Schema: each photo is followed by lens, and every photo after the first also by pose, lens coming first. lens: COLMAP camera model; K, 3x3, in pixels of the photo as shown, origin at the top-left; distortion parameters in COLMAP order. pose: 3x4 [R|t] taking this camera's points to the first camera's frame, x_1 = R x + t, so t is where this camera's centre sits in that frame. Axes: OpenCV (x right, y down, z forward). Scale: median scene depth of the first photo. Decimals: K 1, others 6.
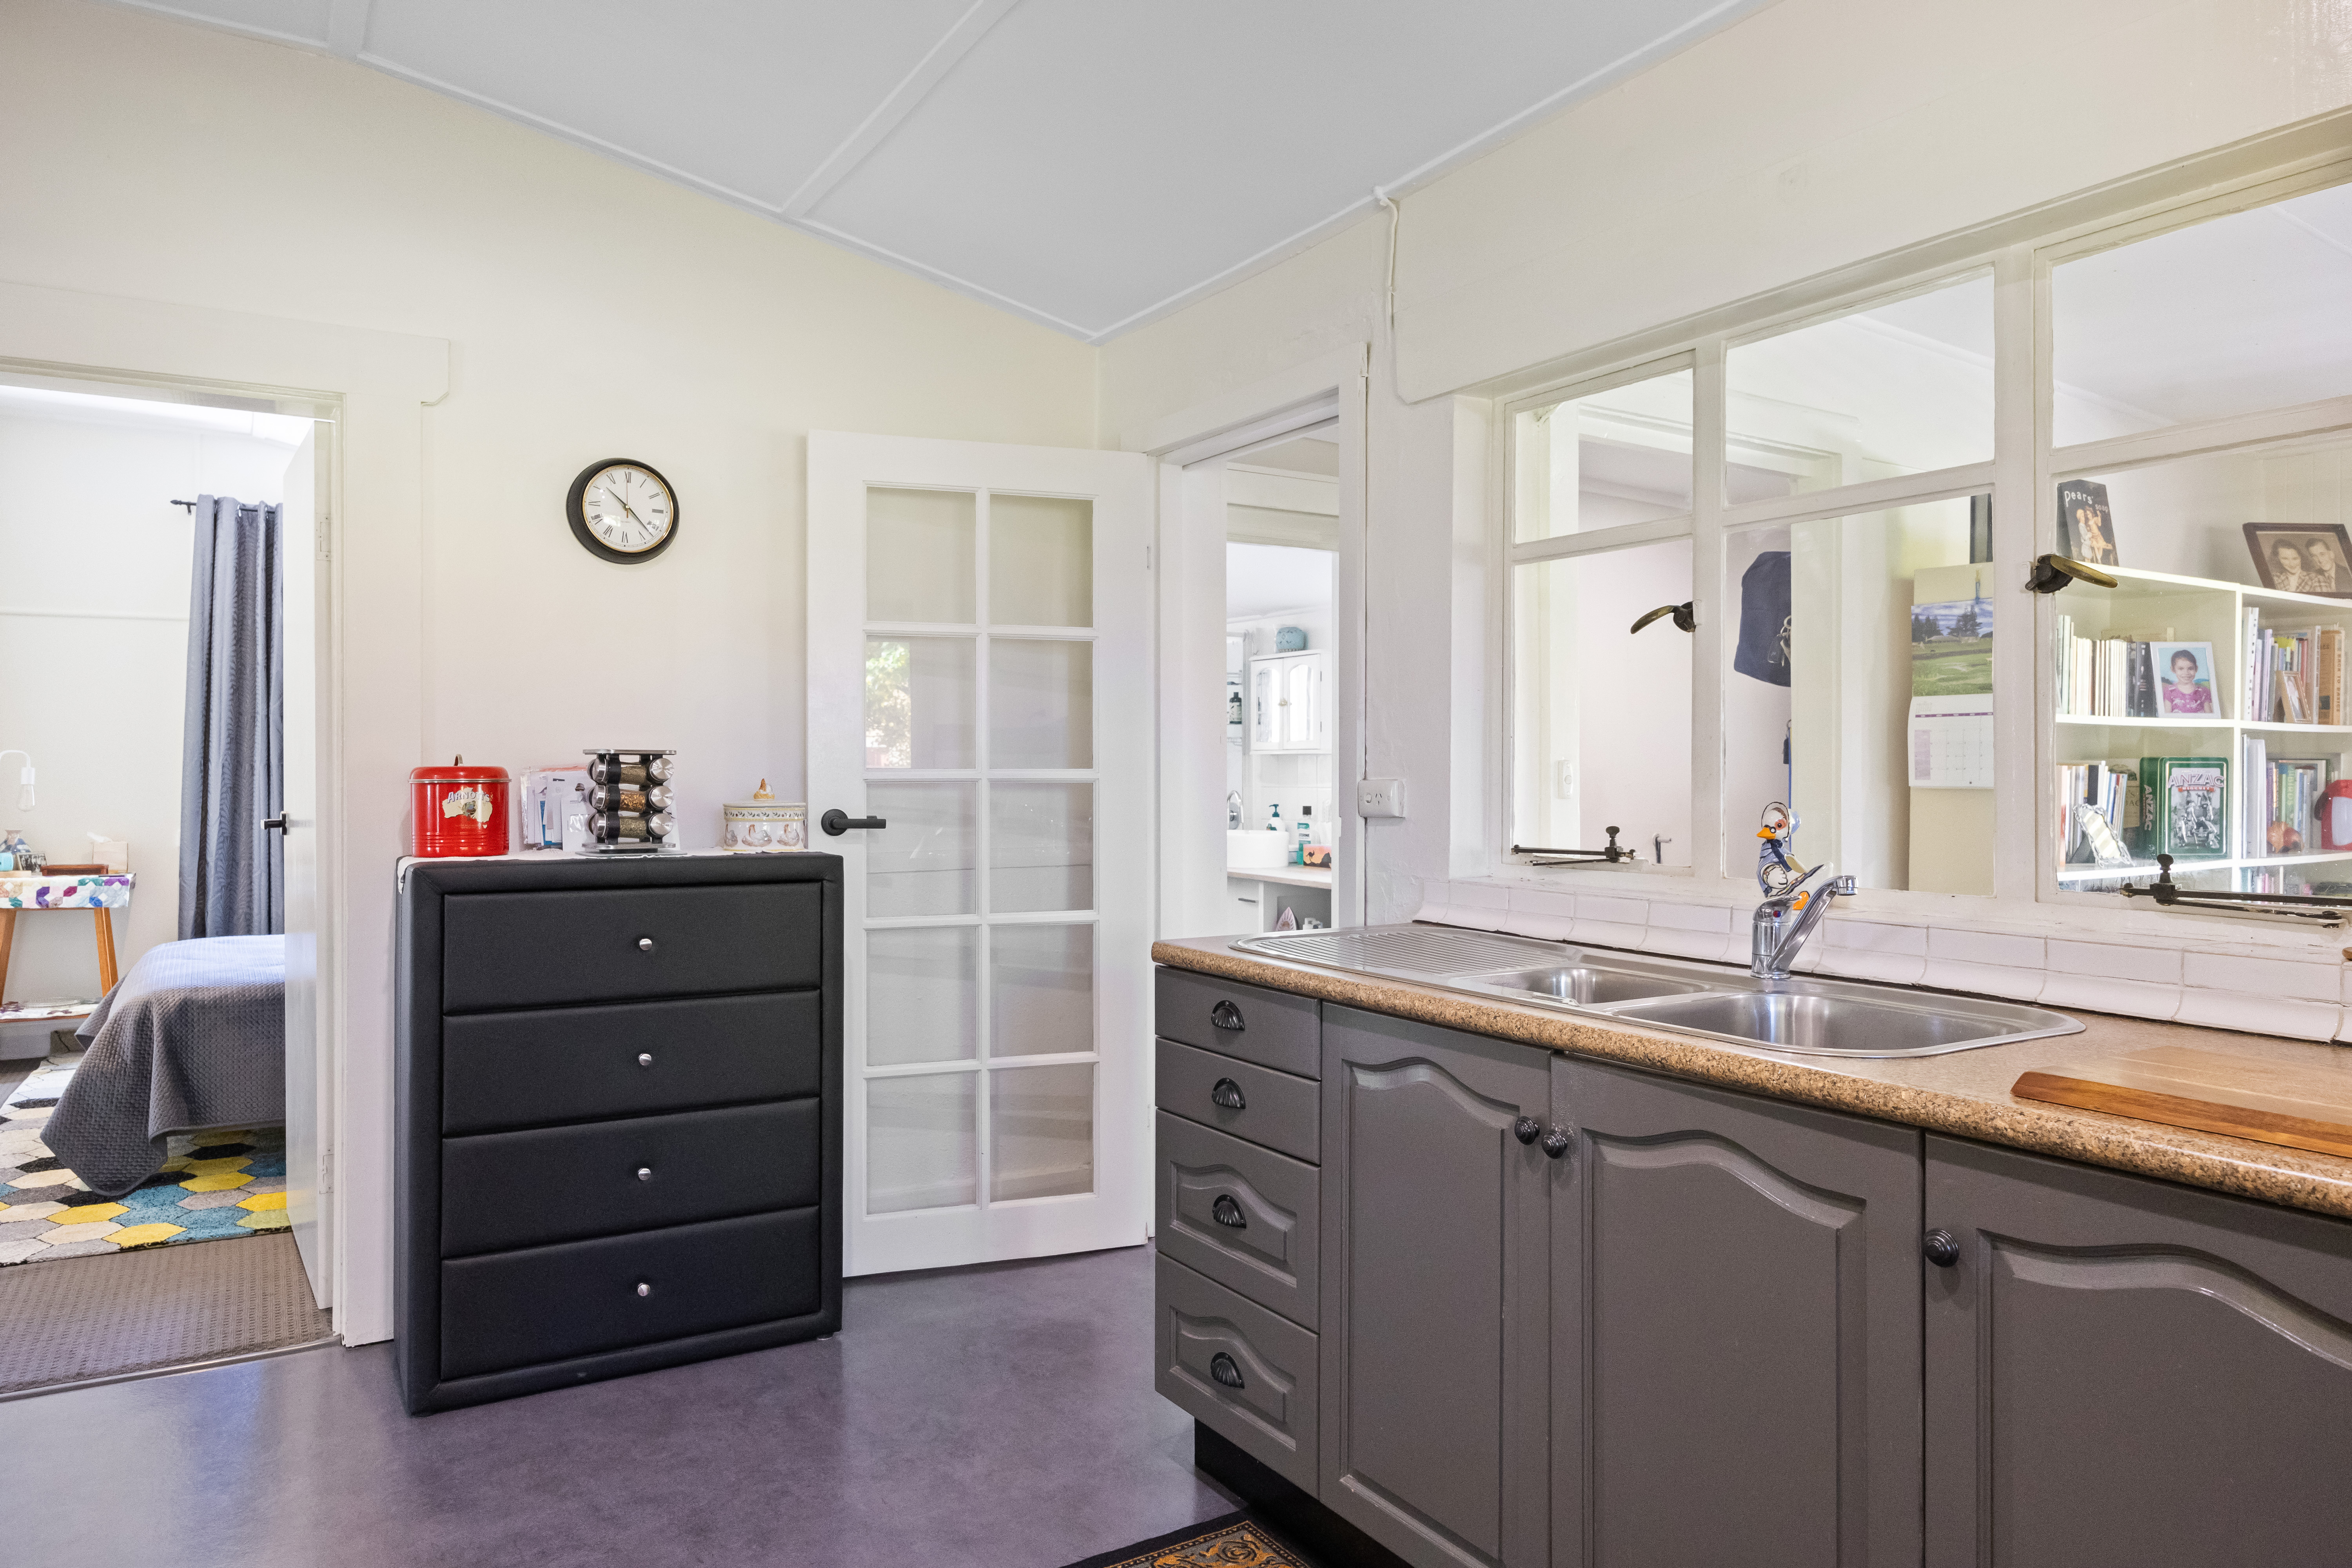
lens RADIAL K [[1504.5, 0, 1179.6], [0, 1504.5, 771.0], [0, 0, 1]] dist [-0.006678, 0.000704]
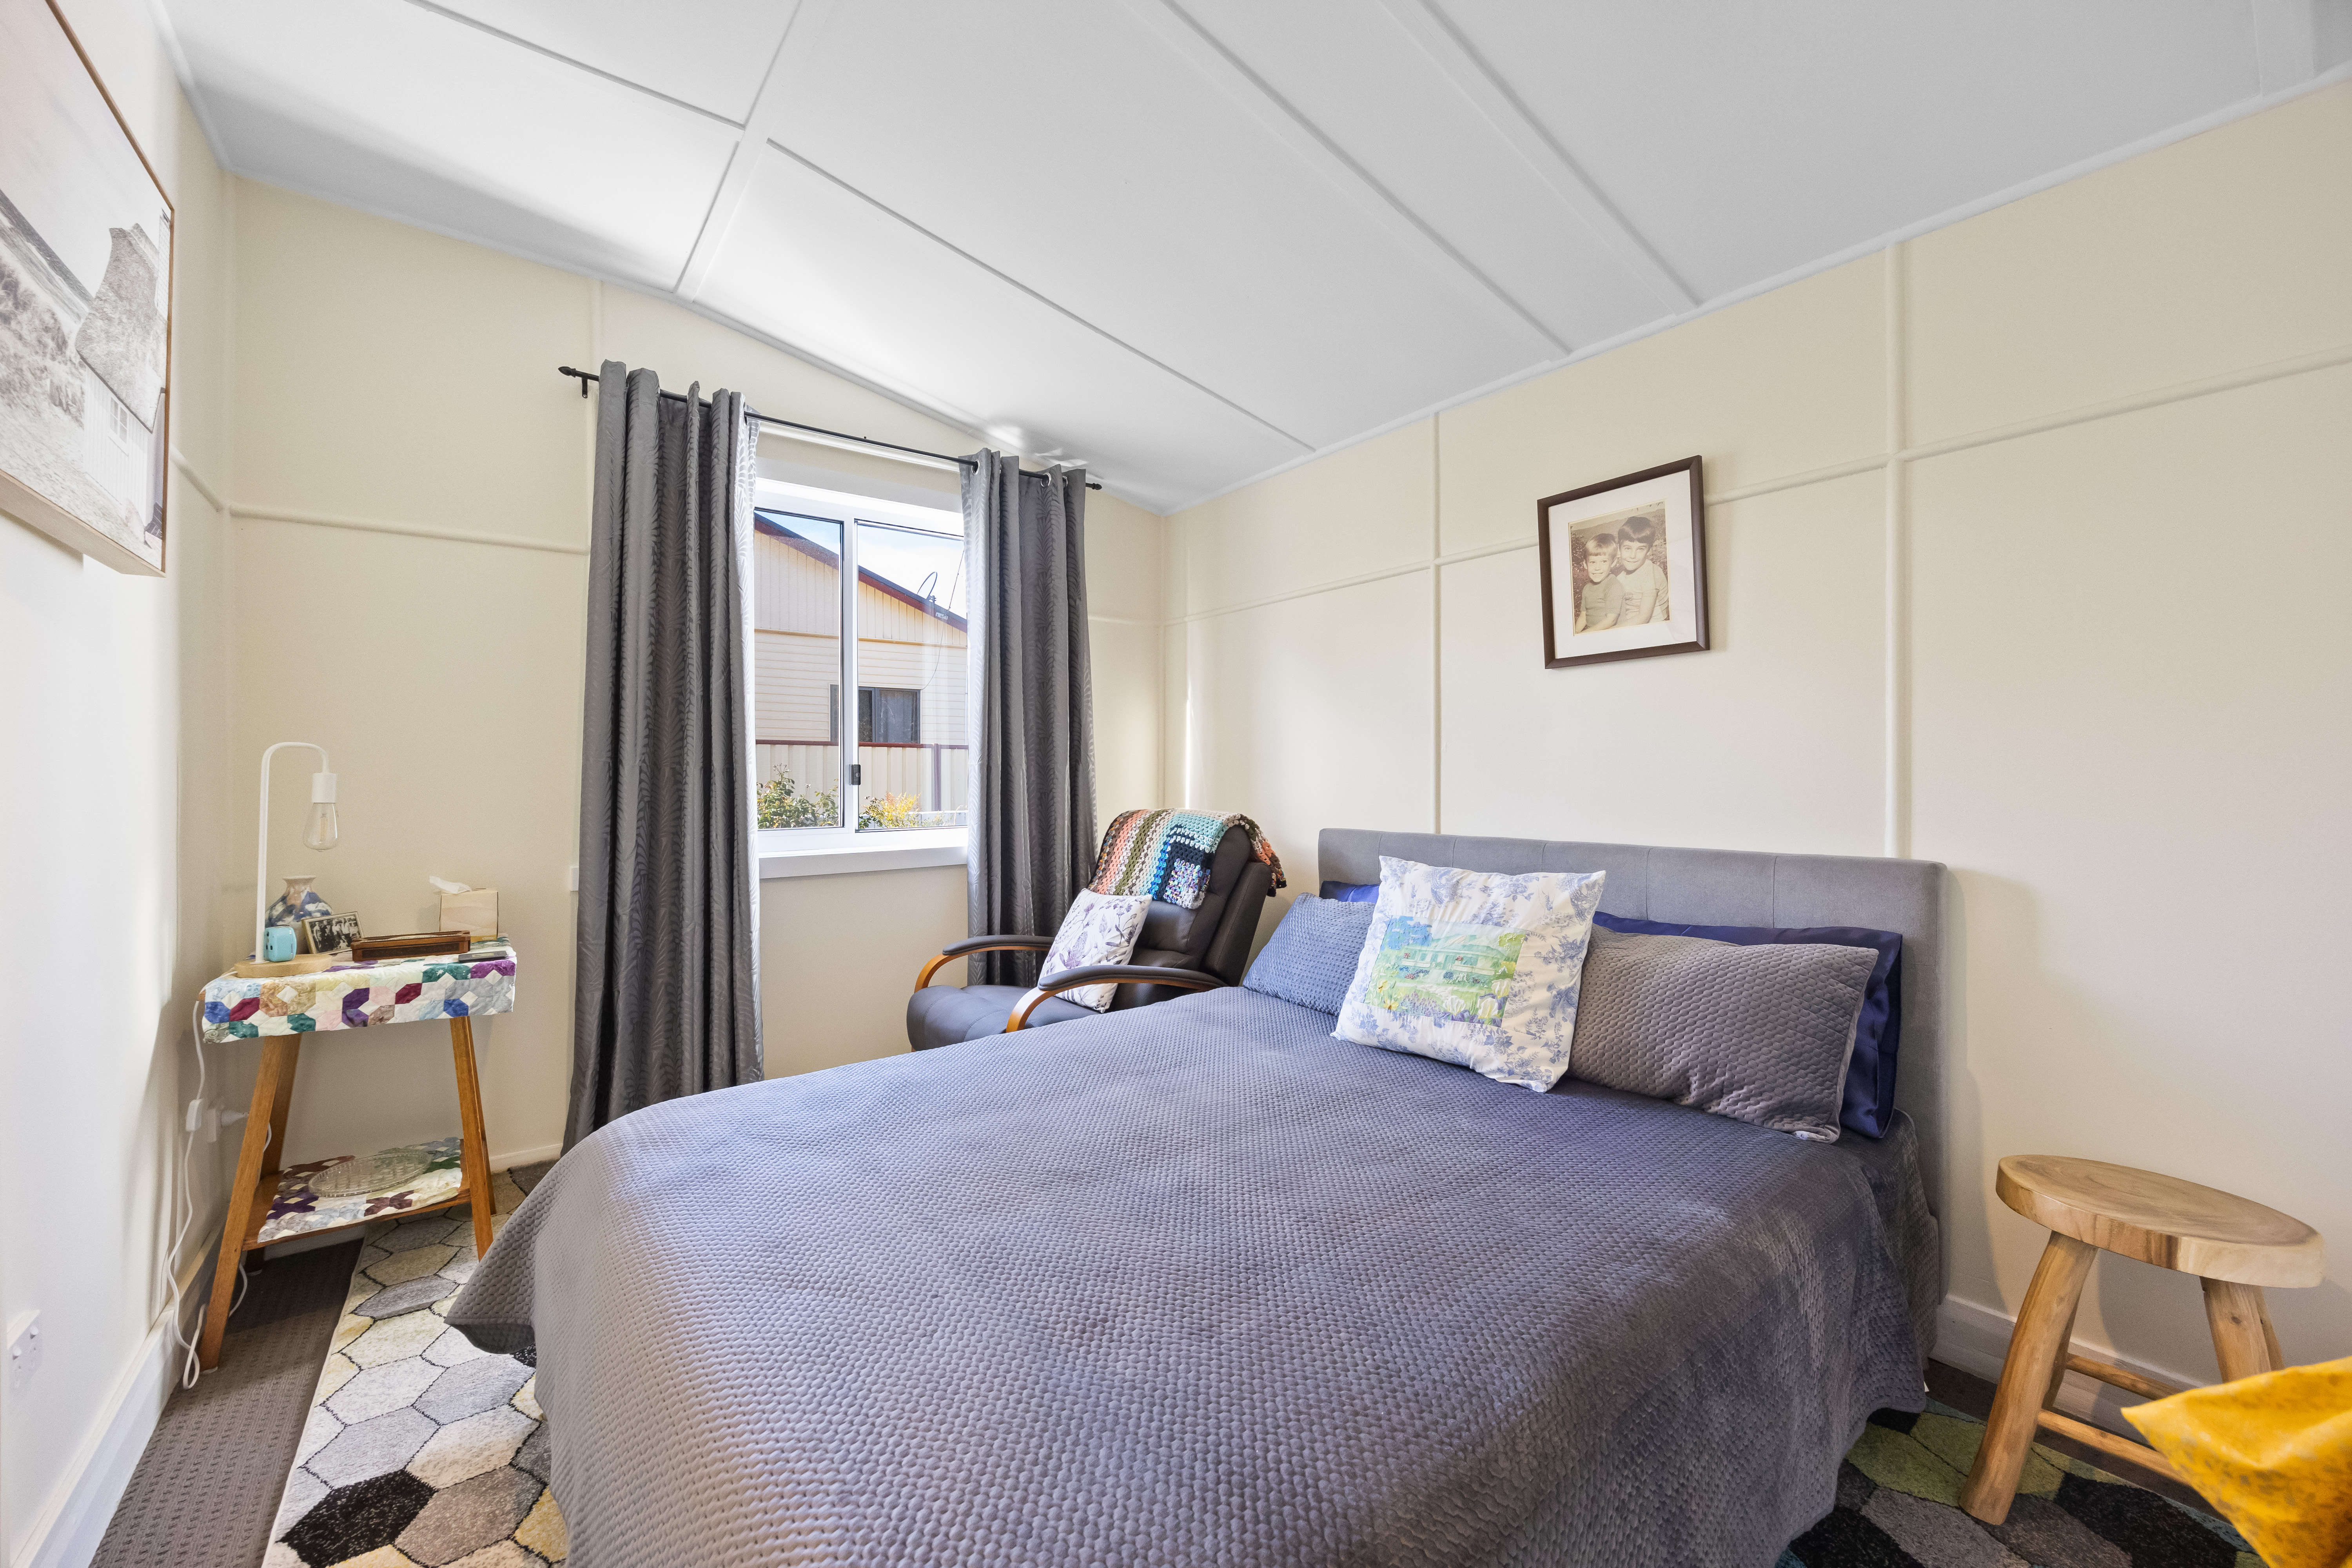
lens RADIAL K [[909.2, 0, 1165.0], [0, 909.2, 781.3], [0, 0, 1]] dist [-0.002548, 0.000791]
pose [[0.995675, -0.001049, 0.092894, -0.486350], [0.001177, 0.999998, -0.001322, 0.002448], [-0.092892, 0.001426, 0.995675, 0.631483]]
